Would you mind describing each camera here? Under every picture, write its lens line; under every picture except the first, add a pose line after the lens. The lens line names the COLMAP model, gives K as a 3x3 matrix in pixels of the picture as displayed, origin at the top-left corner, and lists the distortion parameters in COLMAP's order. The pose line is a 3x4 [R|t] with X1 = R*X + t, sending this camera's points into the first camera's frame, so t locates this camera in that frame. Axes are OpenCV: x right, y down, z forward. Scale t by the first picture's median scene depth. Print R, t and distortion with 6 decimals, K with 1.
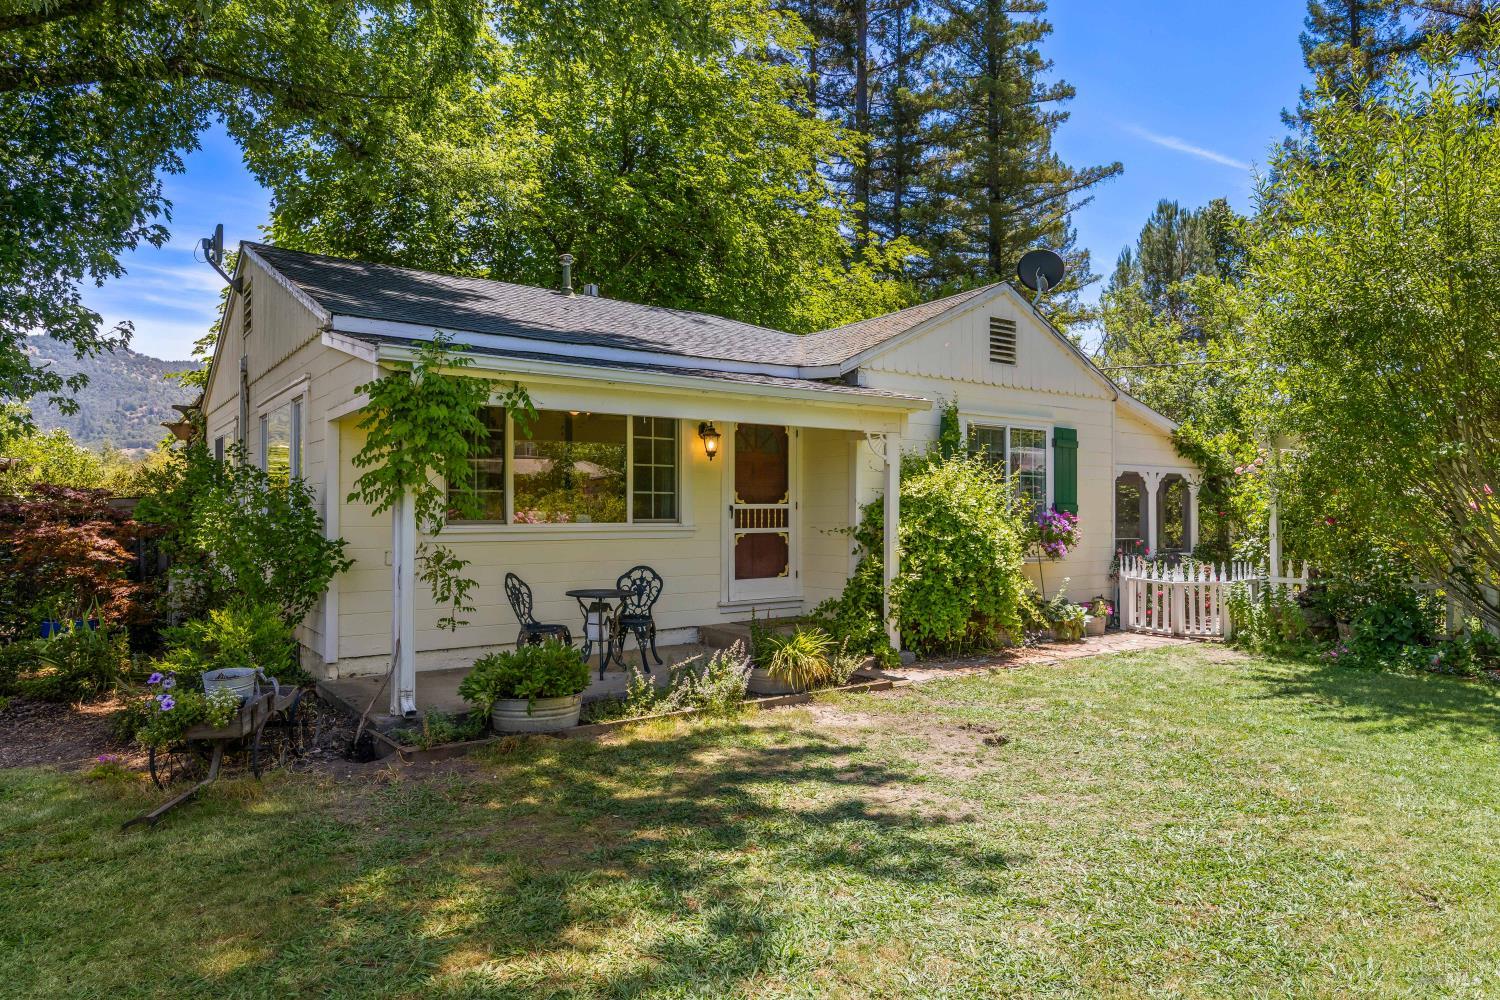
lens RADIAL K [[952.1, 0, 750.0], [0, 952.1, 501.0], [0, 0, 1]] dist [0.001710, 0.000215]
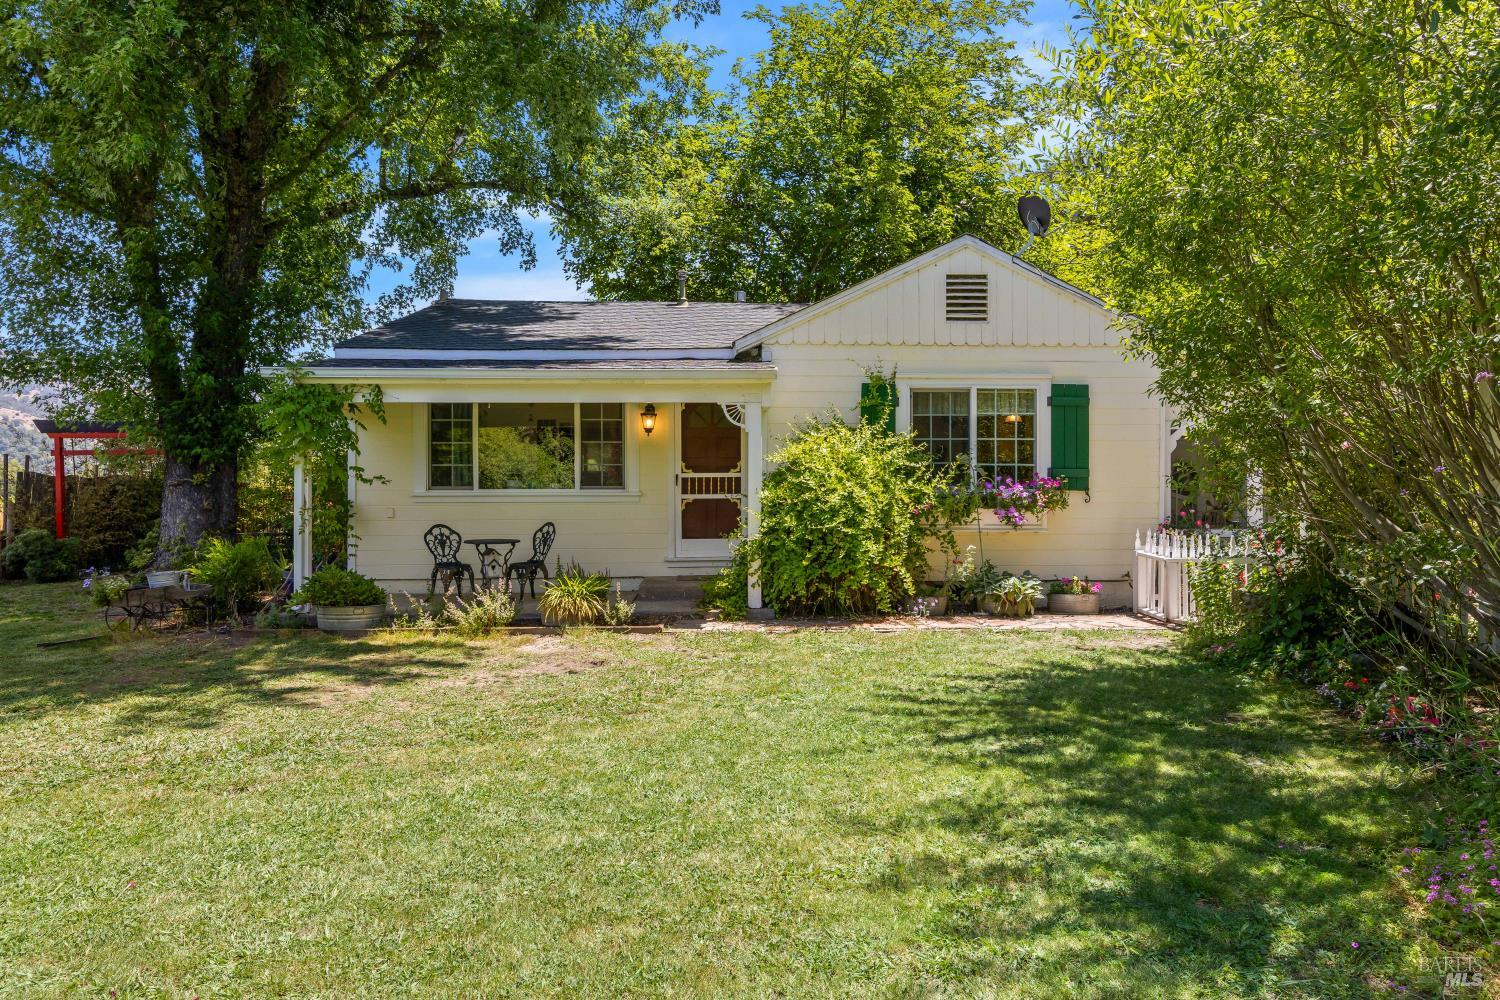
lens RADIAL K [[860.1, 0, 750.0], [0, 860.1, 501.1], [0, 0, 1]] dist [-0.000540, -0.000086]
pose [[0.824026, -0.002681, -0.566545, 0.642184], [0.010543, 0.999888, 0.010603, 0.026649], [0.566453, -0.014710, 0.823962, 0.186600]]
